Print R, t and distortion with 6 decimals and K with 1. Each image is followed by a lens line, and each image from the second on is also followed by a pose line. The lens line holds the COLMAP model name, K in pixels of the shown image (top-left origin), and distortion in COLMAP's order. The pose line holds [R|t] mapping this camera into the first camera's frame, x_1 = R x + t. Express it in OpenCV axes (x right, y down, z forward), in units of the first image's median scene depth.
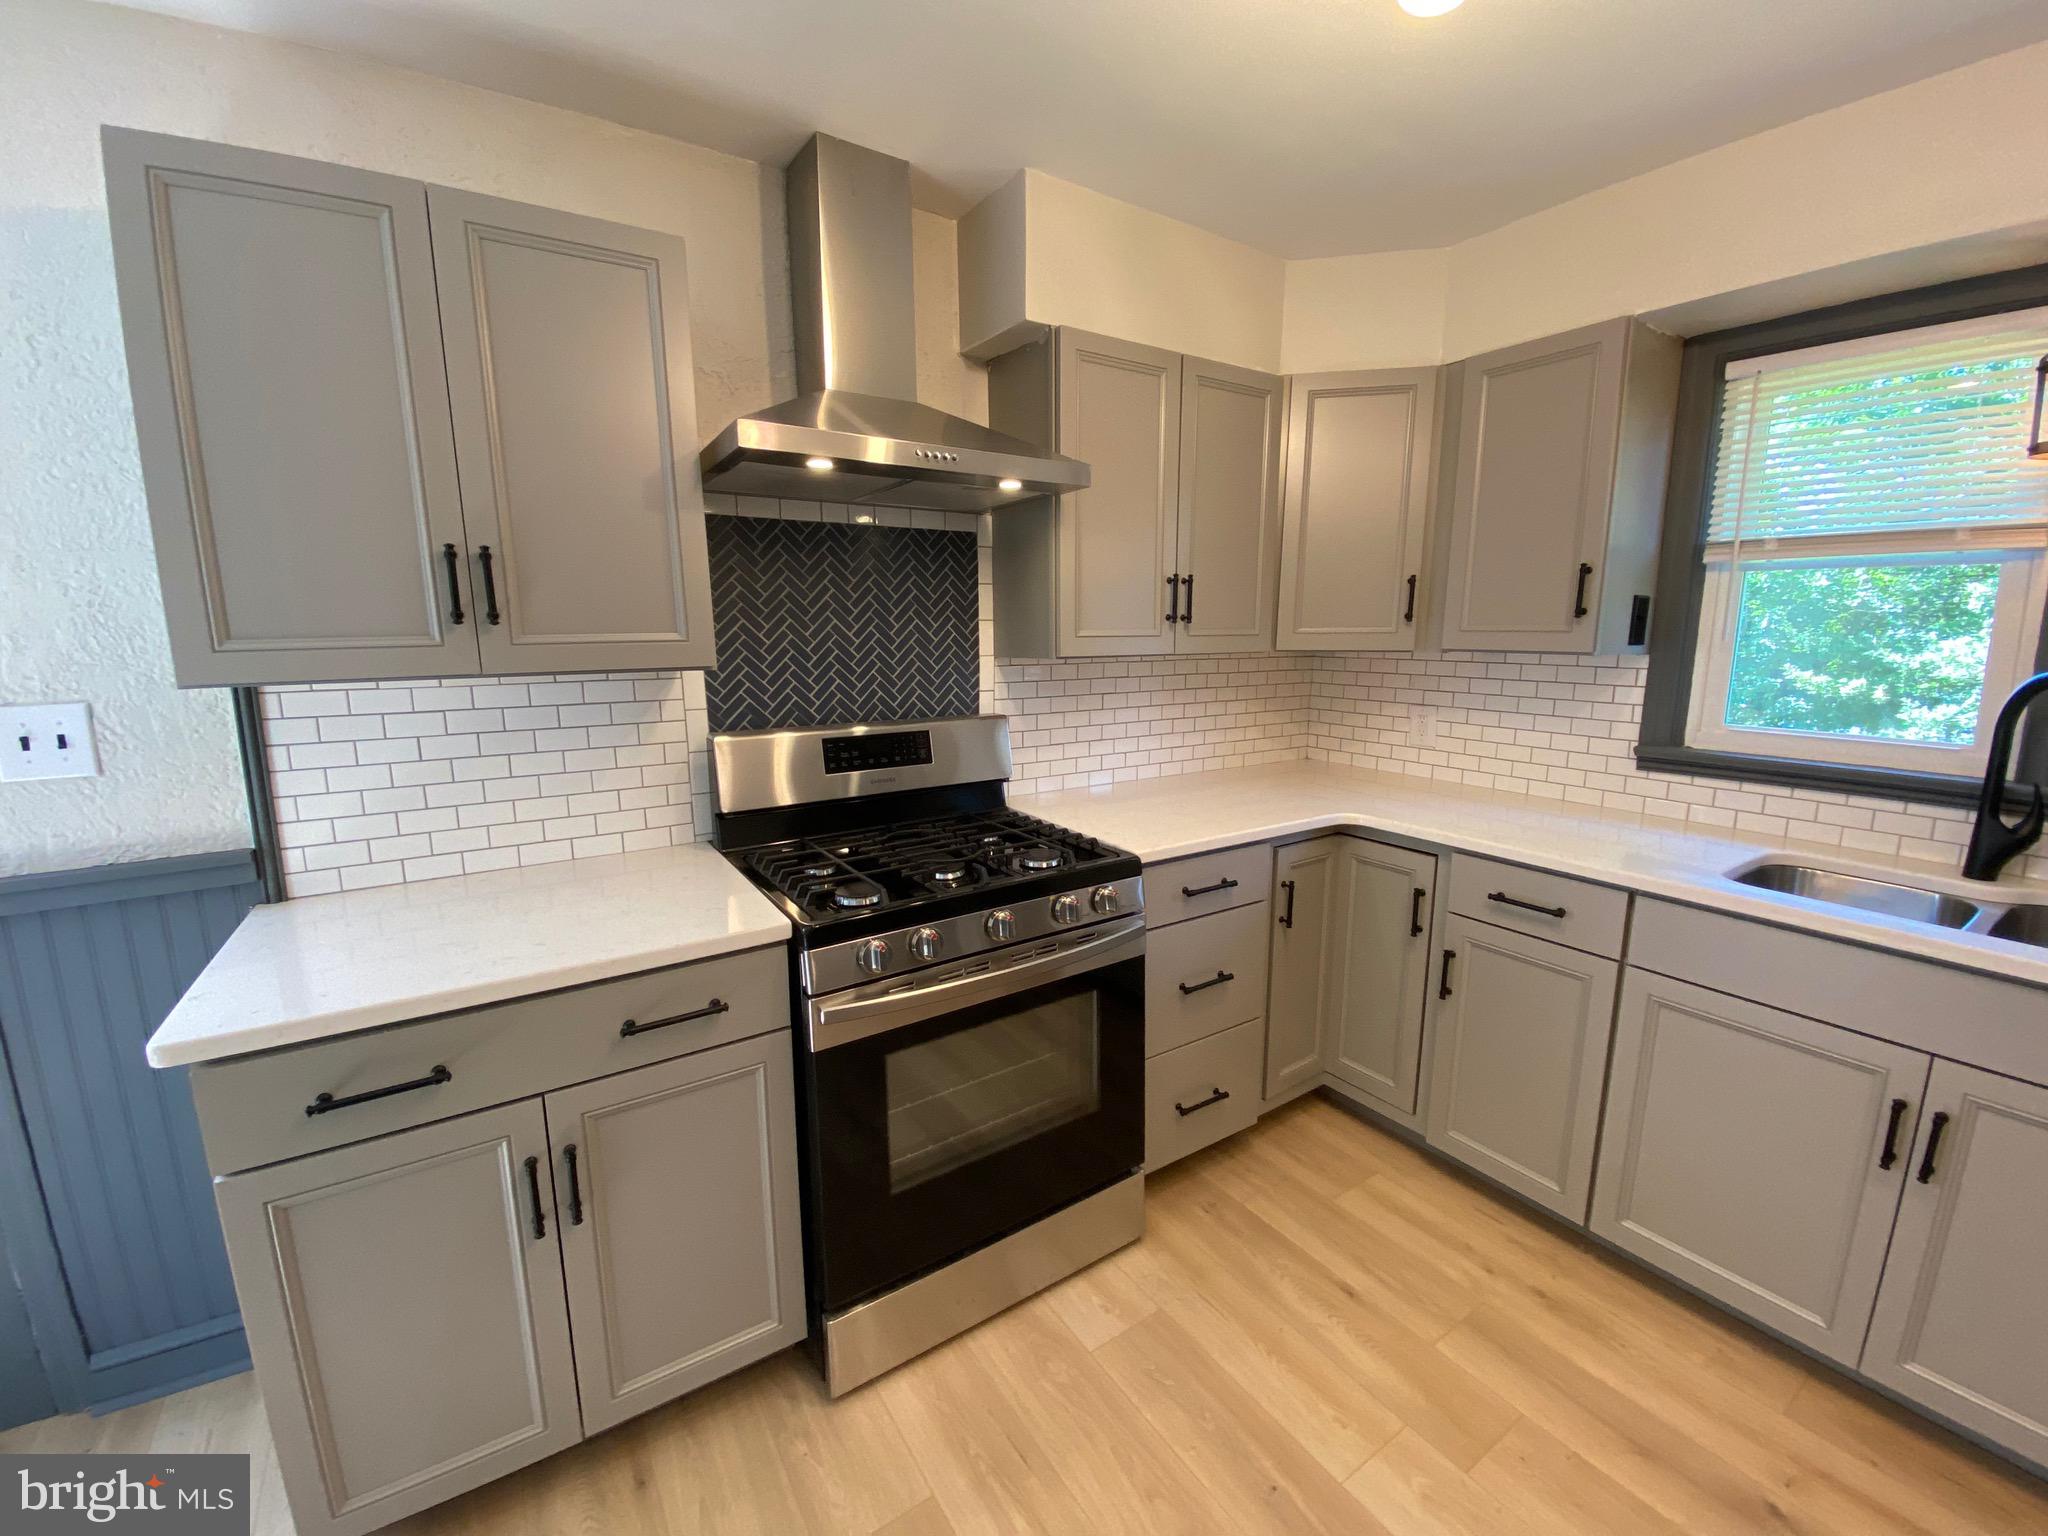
lens RADIAL K [[817.6, 0, 1031.8], [0, 817.6, 767.8], [0, 0, 1]] dist [0.046557, -0.033062]
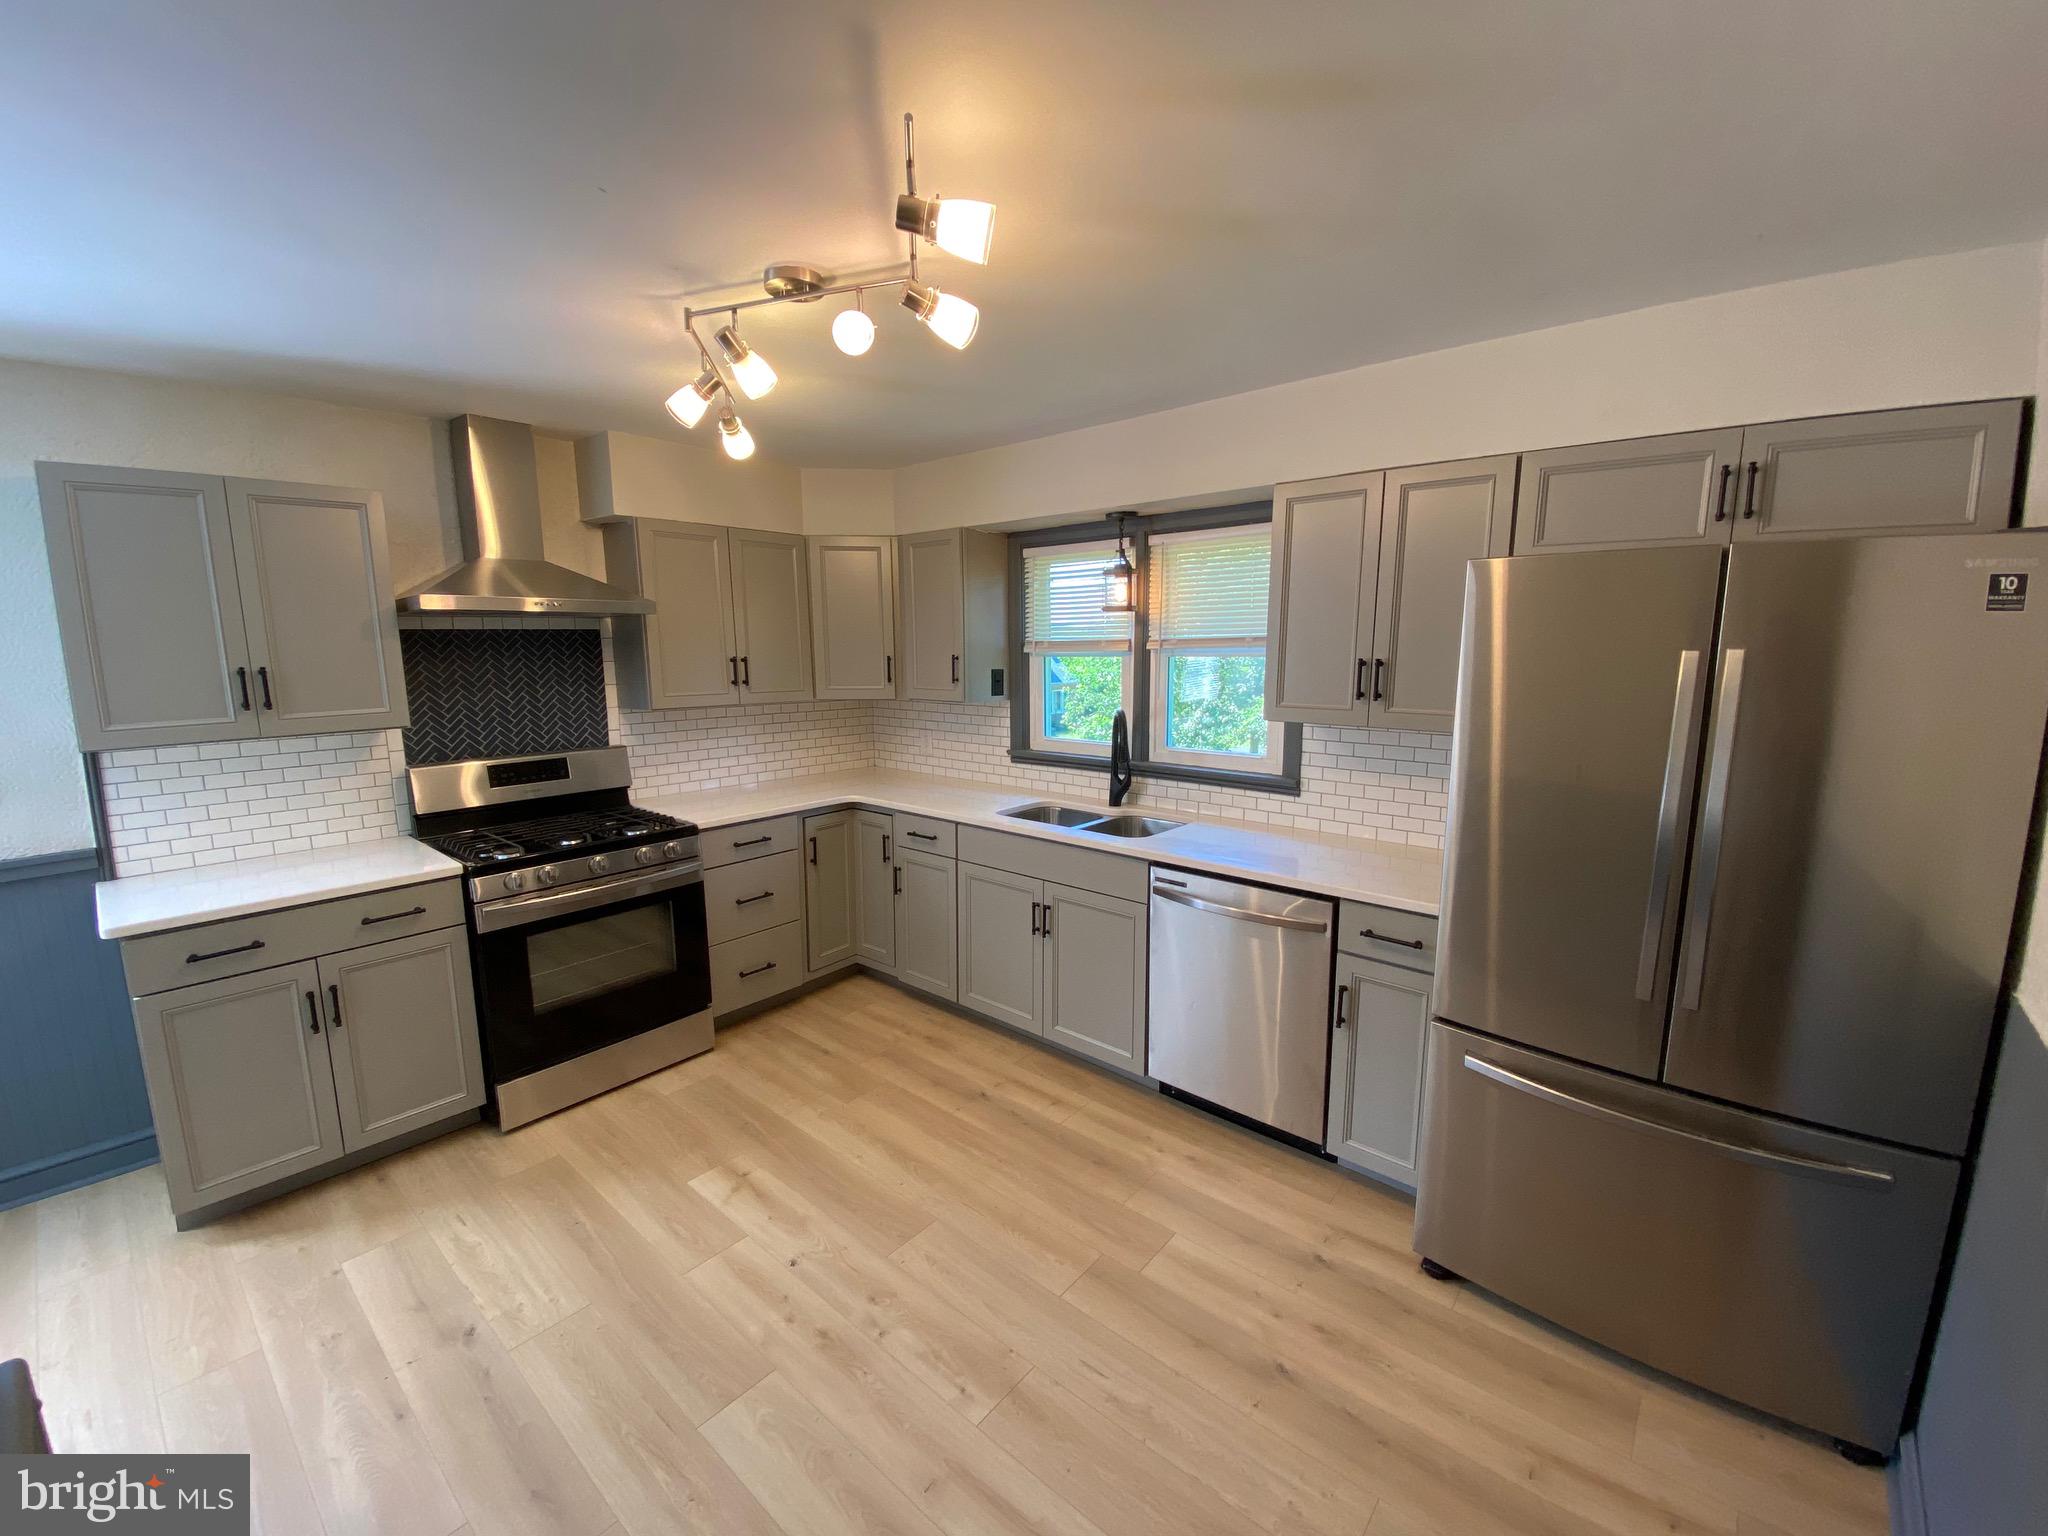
lens RADIAL K [[824.6, 0, 1027.1], [0, 824.6, 761.9], [0, 0, 1]] dist [0.030945, -0.023149]
pose [[0.959729, -0.044666, 0.277353, 0.295884], [0.052472, 0.998406, -0.020782, 0.044687], [-0.275982, 0.034499, 0.960543, -0.824070]]
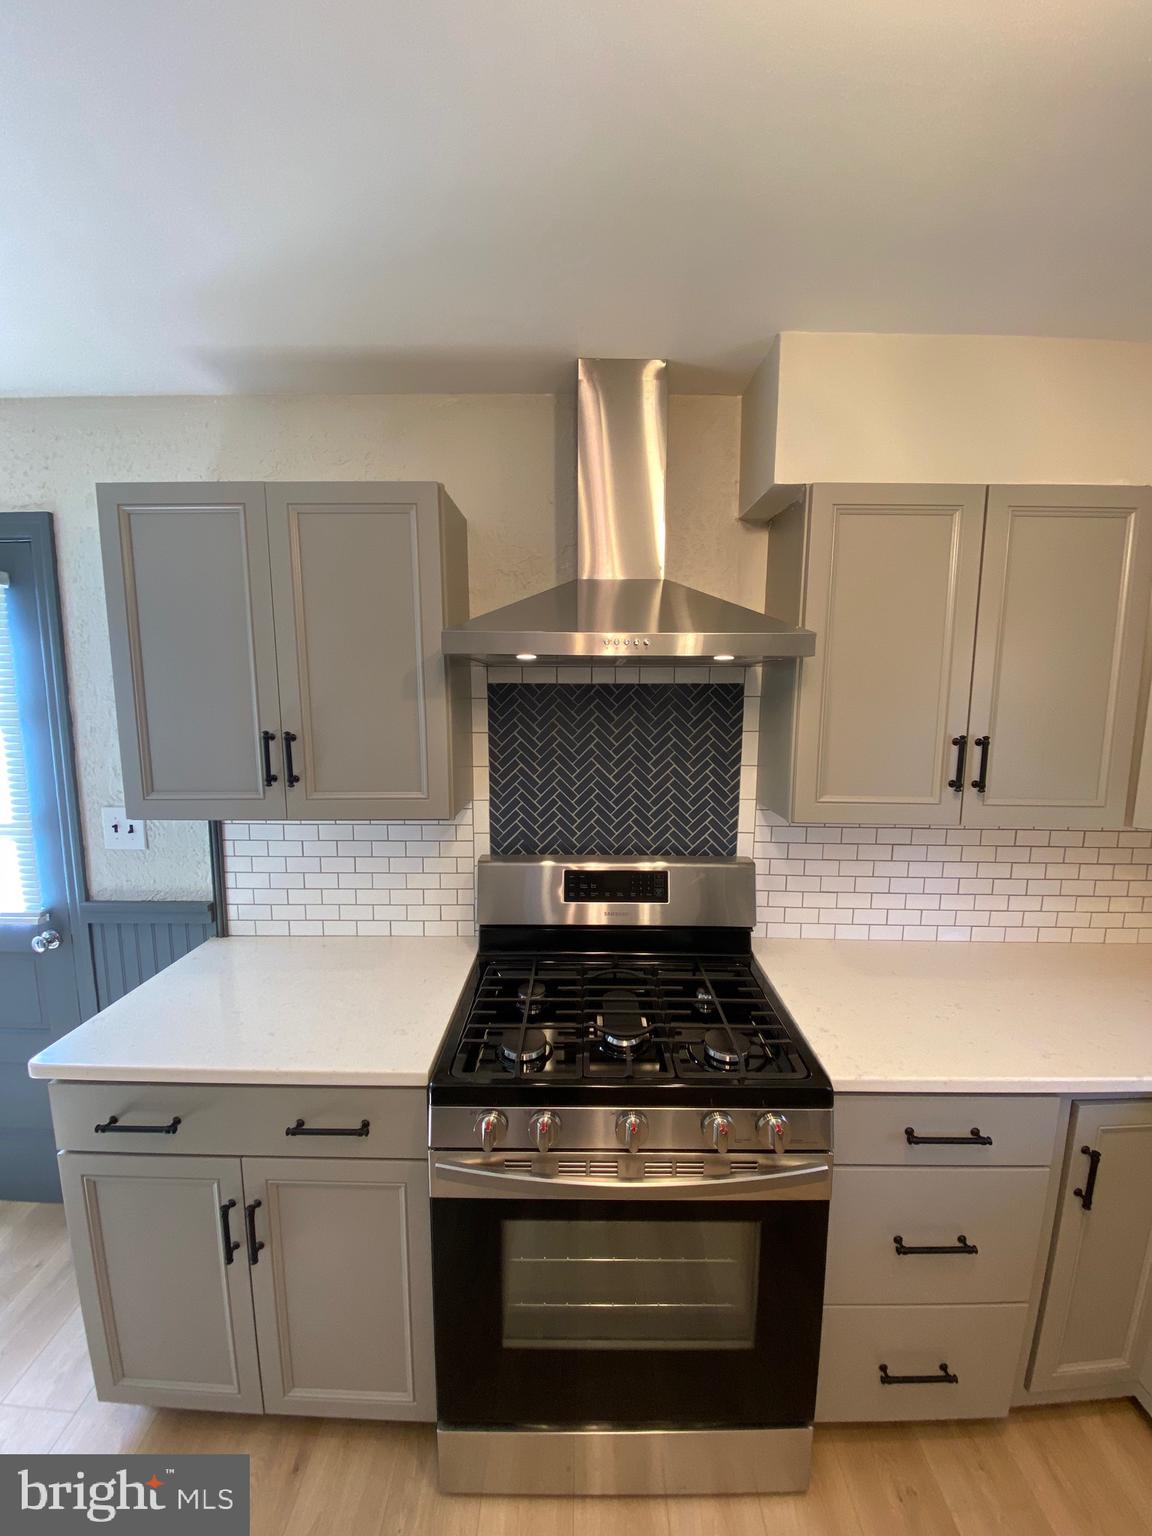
lens RADIAL K [[611.8, 0, 583.8], [0, 611.8, 767.9], [0, 0, 1]] dist [0.031804, -0.028140]
pose [[0.836499, 0.082302, -0.541752, 0.215651], [-0.106262, 0.994253, -0.013031, -0.167048], [0.537566, 0.068468, 0.840437, 0.276193]]
